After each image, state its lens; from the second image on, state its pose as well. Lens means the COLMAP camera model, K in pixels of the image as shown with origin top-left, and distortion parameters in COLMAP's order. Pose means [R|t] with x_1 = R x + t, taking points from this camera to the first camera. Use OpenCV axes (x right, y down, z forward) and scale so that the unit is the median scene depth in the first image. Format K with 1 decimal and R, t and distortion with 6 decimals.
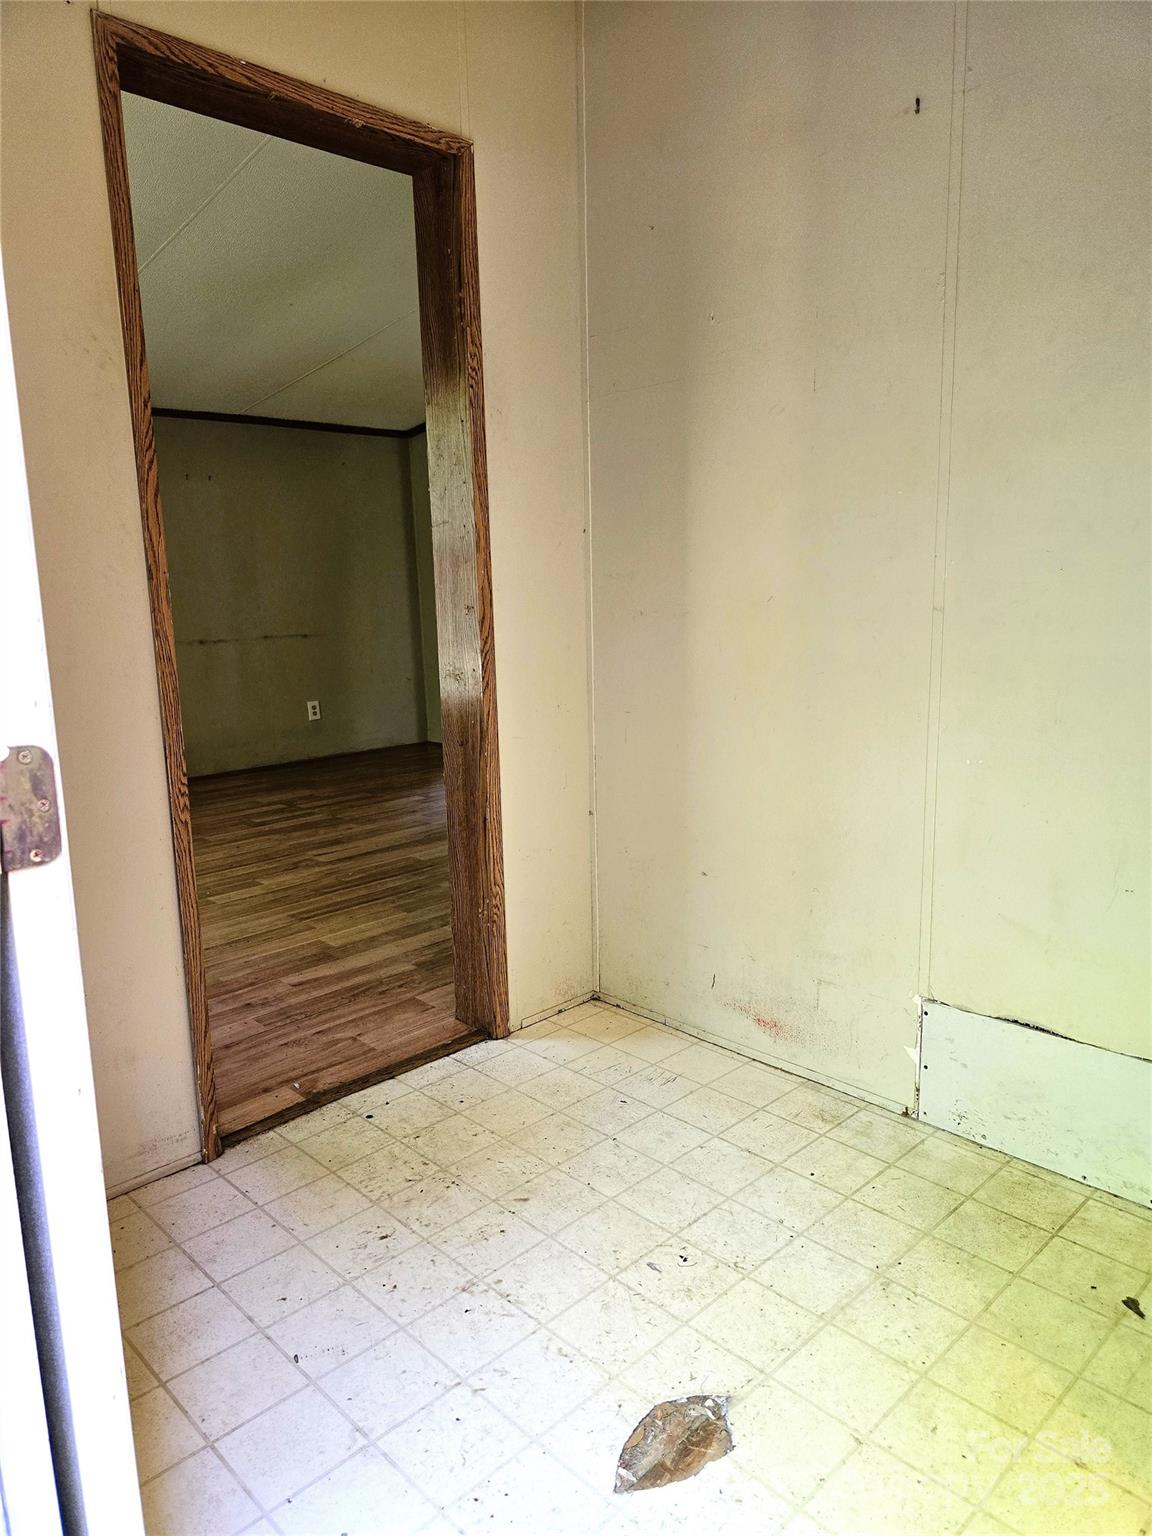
lens RADIAL K [[1038.2, 0, 576.0], [0, 1038.2, 768.0], [0, 0, 1]] dist [0.063605, -0.055089]
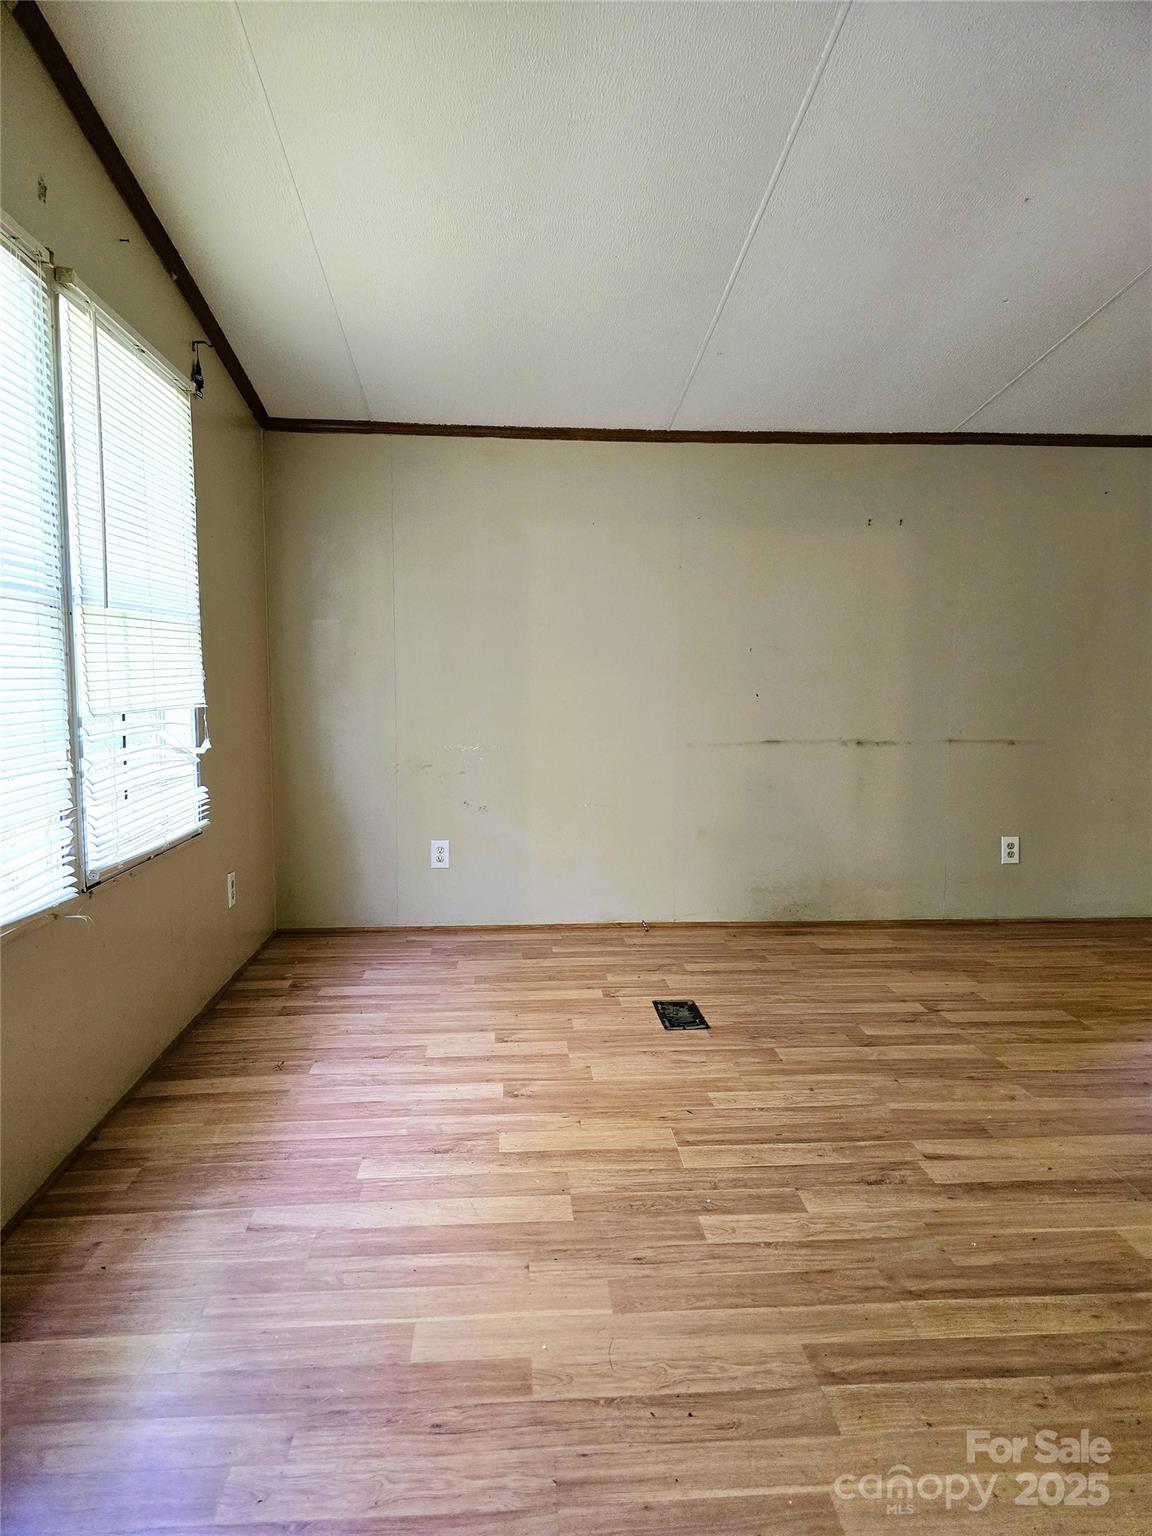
lens RADIAL K [[1038.2, 0, 576.0], [0, 1038.2, 768.0], [0, 0, 1]] dist [0.063605, -0.055089]
pose [[0.770046, 0.092406, -0.631261, -0.063709], [-0.141316, 0.989582, -0.027526, -0.080439], [0.622141, 0.110403, 0.775082, 0.449143]]
